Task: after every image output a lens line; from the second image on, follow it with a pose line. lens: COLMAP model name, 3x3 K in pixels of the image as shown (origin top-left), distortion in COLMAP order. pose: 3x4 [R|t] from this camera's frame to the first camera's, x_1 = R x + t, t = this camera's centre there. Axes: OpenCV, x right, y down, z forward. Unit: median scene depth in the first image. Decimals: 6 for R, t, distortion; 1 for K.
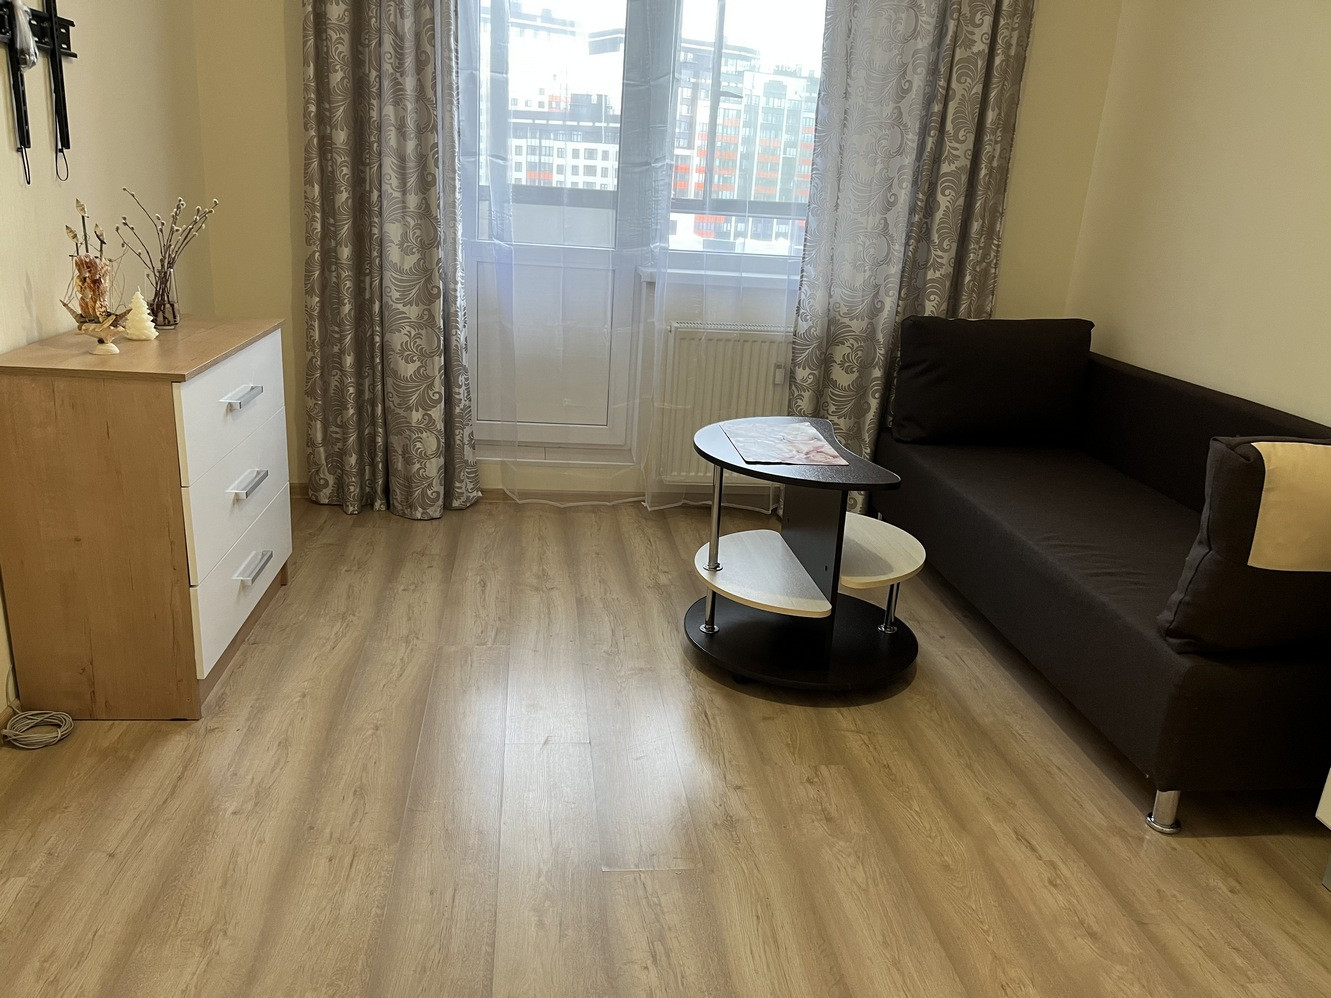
lens RADIAL K [[1004.8, 0, 653.0], [0, 1004.8, 508.5], [0, 0, 1]] dist [0.058124, -0.075864]
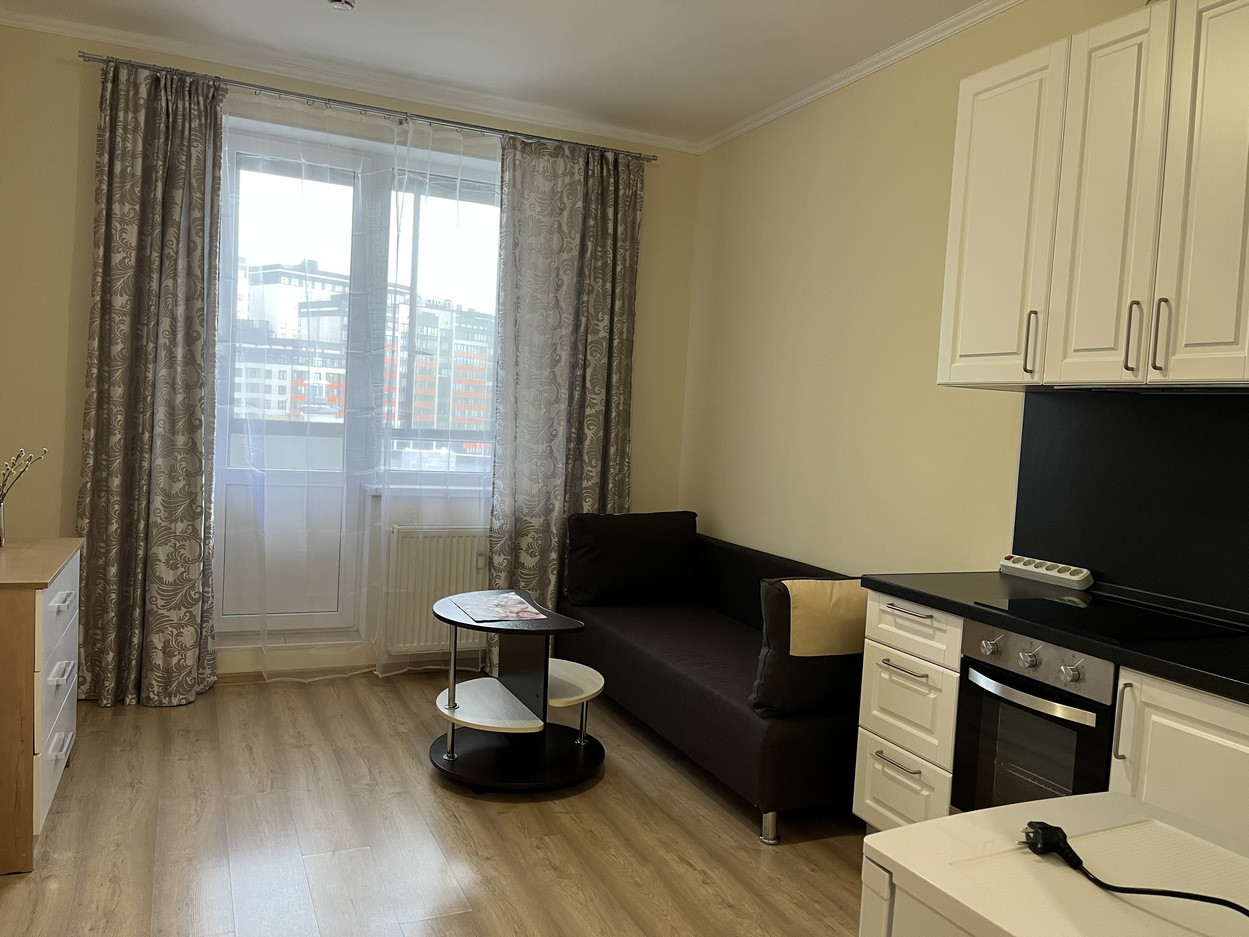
lens RADIAL K [[942.9, 0, 622.9], [0, 942.9, 474.8], [0, 0, 1]] dist [0.058124, -0.075864]
pose [[0.951483, -0.027922, 0.306431, -0.098697], [0.097221, 0.972139, -0.213293, 0.051433], [-0.291938, 0.232736, 0.927689, -0.298211]]
